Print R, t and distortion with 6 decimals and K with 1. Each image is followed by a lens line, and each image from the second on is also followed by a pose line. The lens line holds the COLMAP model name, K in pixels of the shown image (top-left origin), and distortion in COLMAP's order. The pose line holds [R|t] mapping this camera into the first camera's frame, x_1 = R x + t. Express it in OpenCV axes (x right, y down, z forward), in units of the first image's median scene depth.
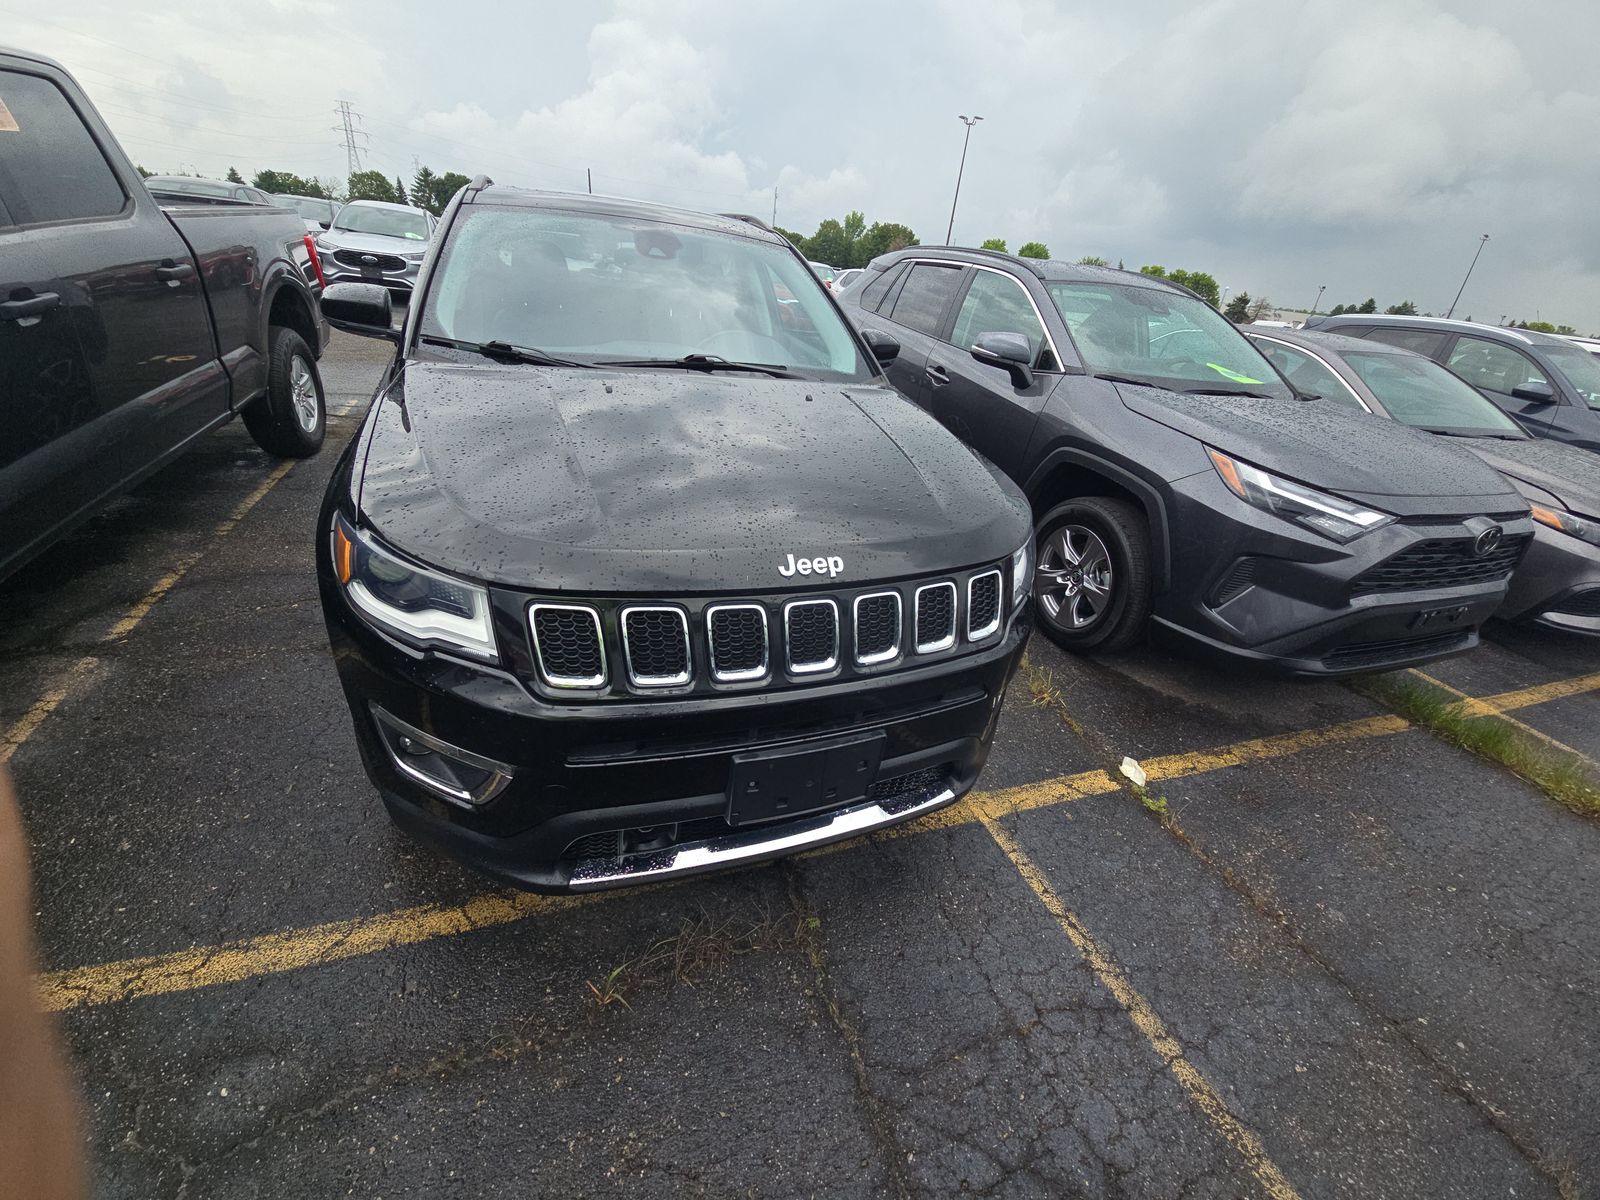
lens RADIAL K [[643.4, 0, 802.8], [0, 643.4, 606.3], [0, 0, 1]] dist [0.010663, -0.007320]
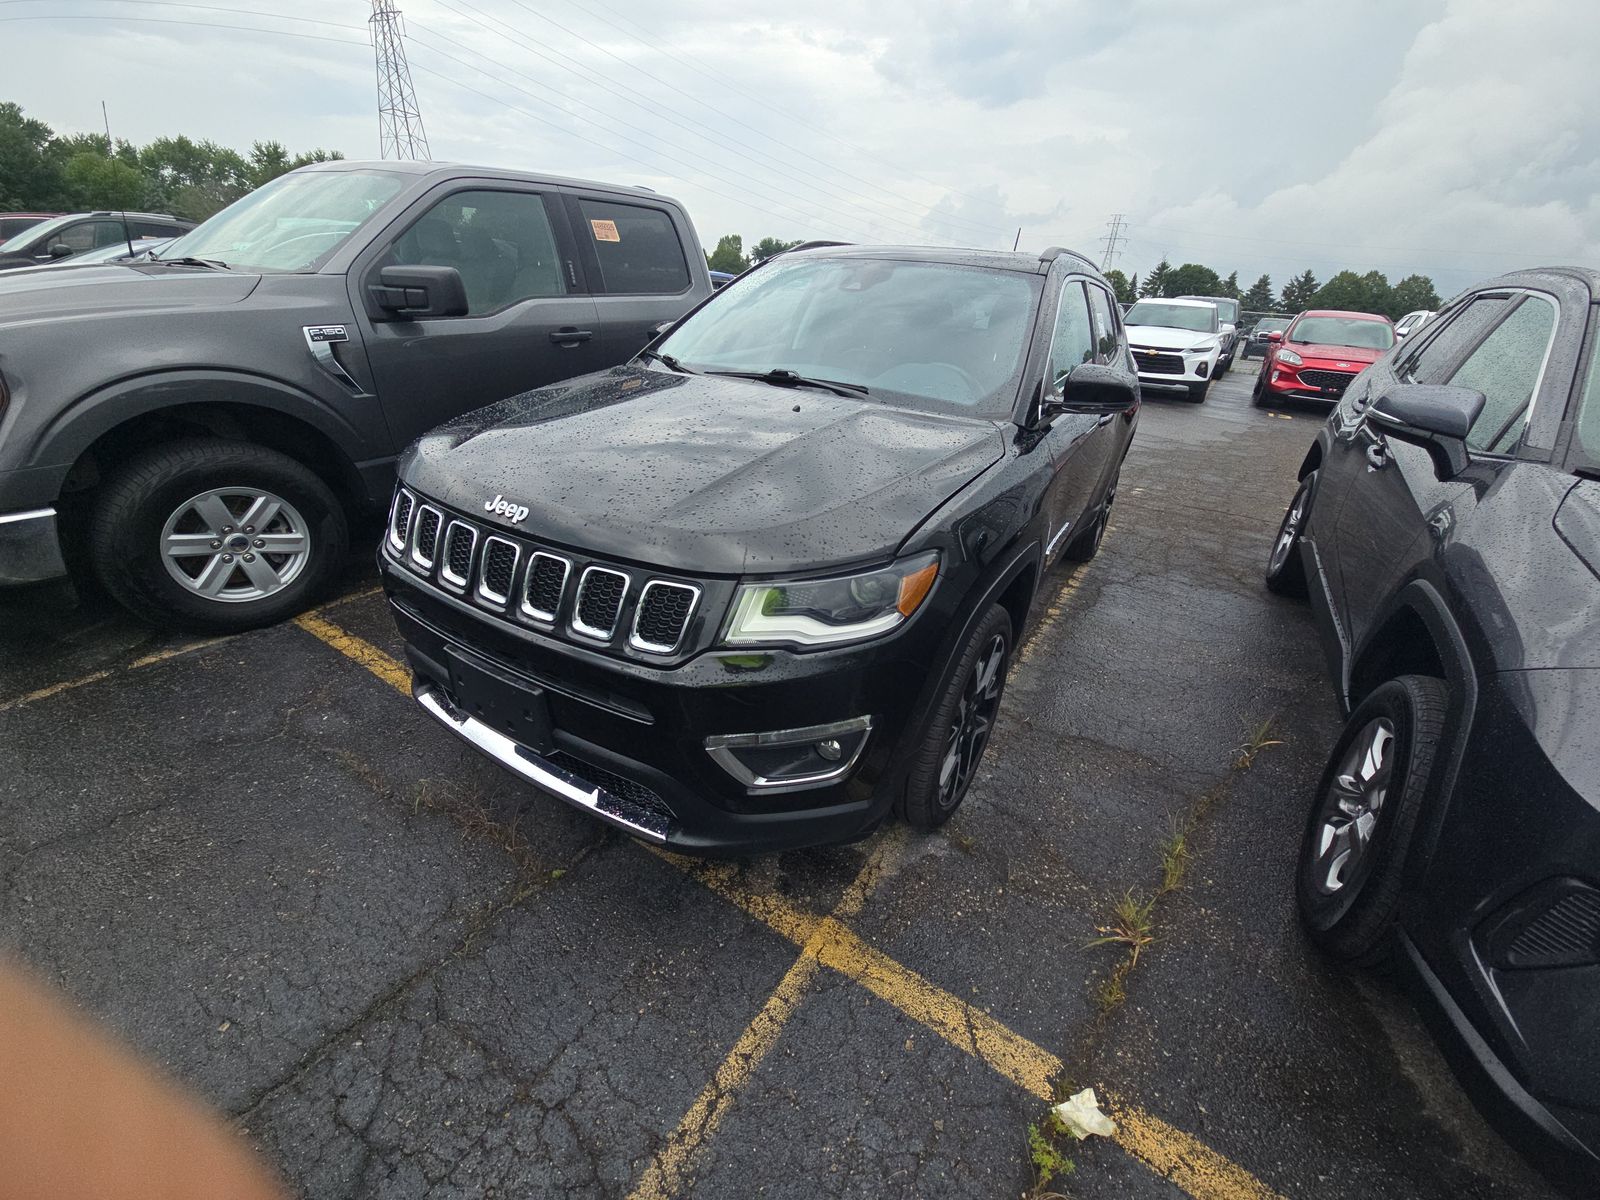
lens RADIAL K [[642.9, 0, 805.5], [0, 642.9, 612.0], [0, 0, 1]] dist [0.015711, -0.009497]
pose [[0.606130, 0.292370, -0.739679, 0.754823], [-0.365973, 0.928211, 0.066994, -0.099988], [0.706166, 0.230095, 0.669616, 0.399549]]
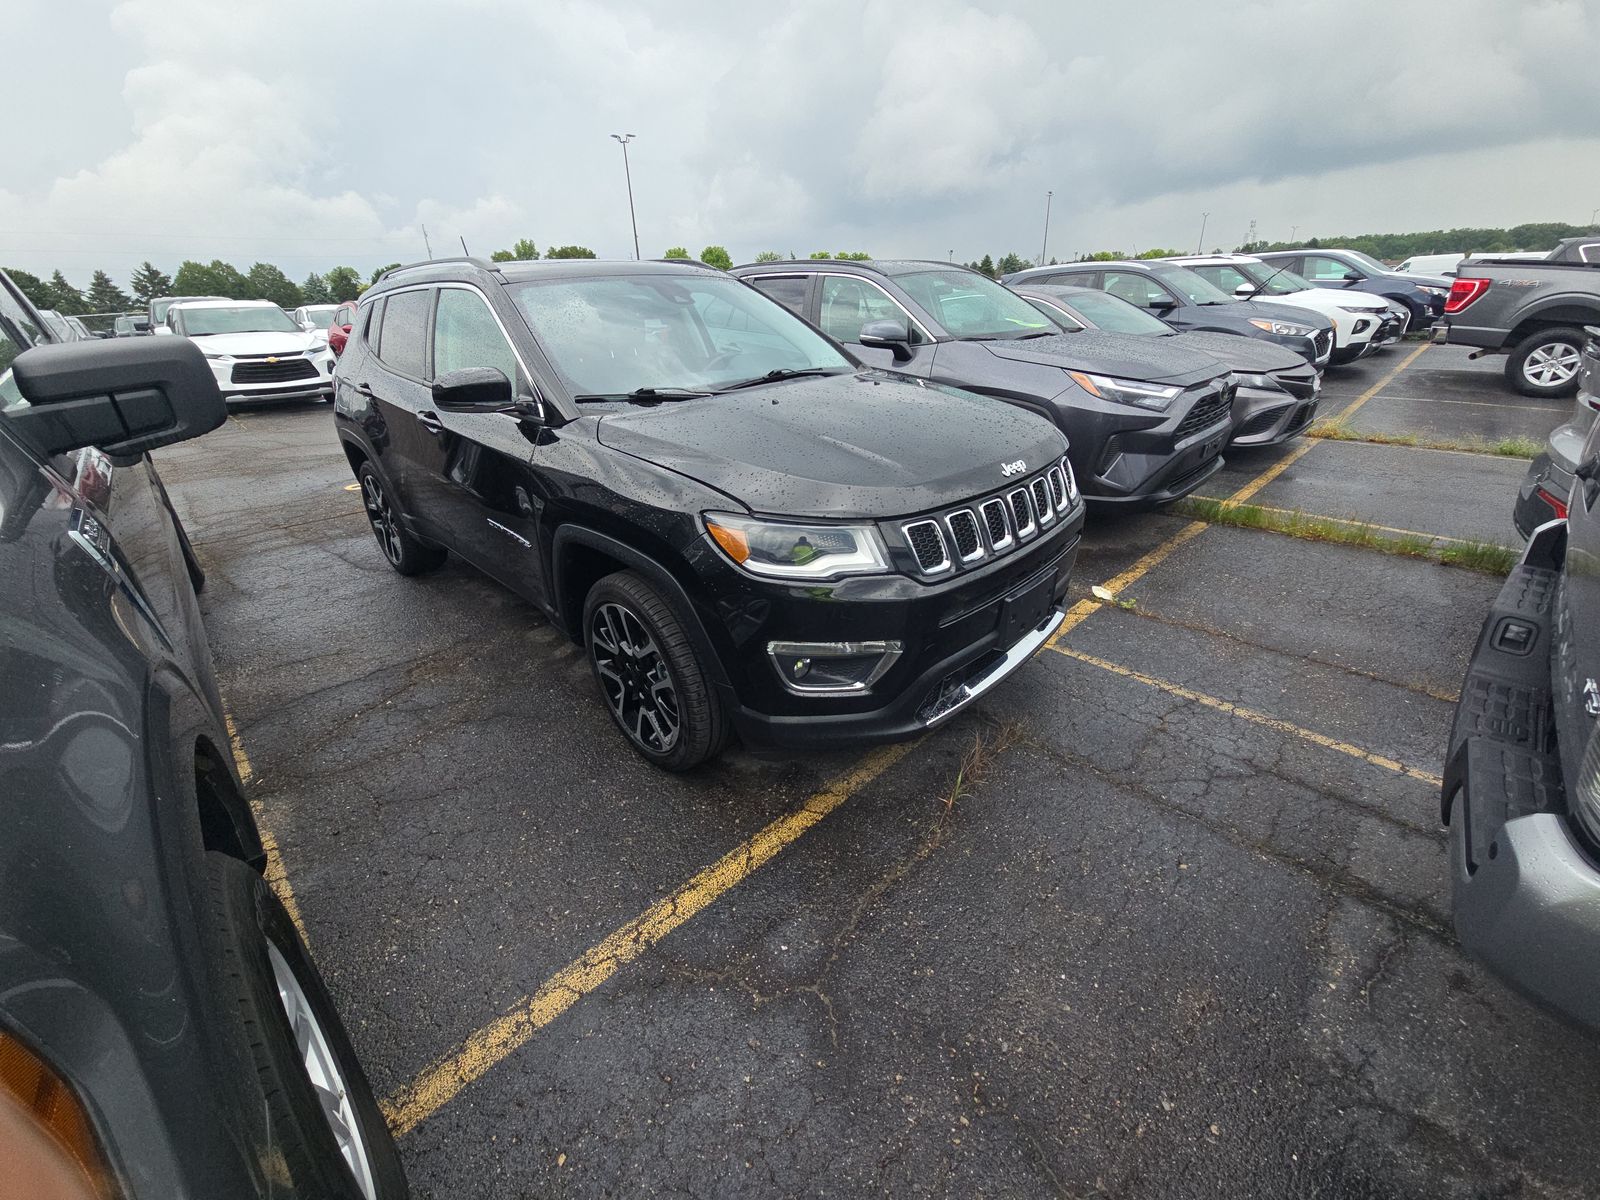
lens RADIAL K [[643.4, 0, 802.8], [0, 643.4, 606.3], [0, 0, 1]] dist [0.010663, -0.007320]
pose [[0.900351, -0.305433, 0.309964, -0.644551], [0.310029, 0.950059, 0.035632, 0.026784], [-0.305368, 0.064017, 0.950080, -0.201565]]
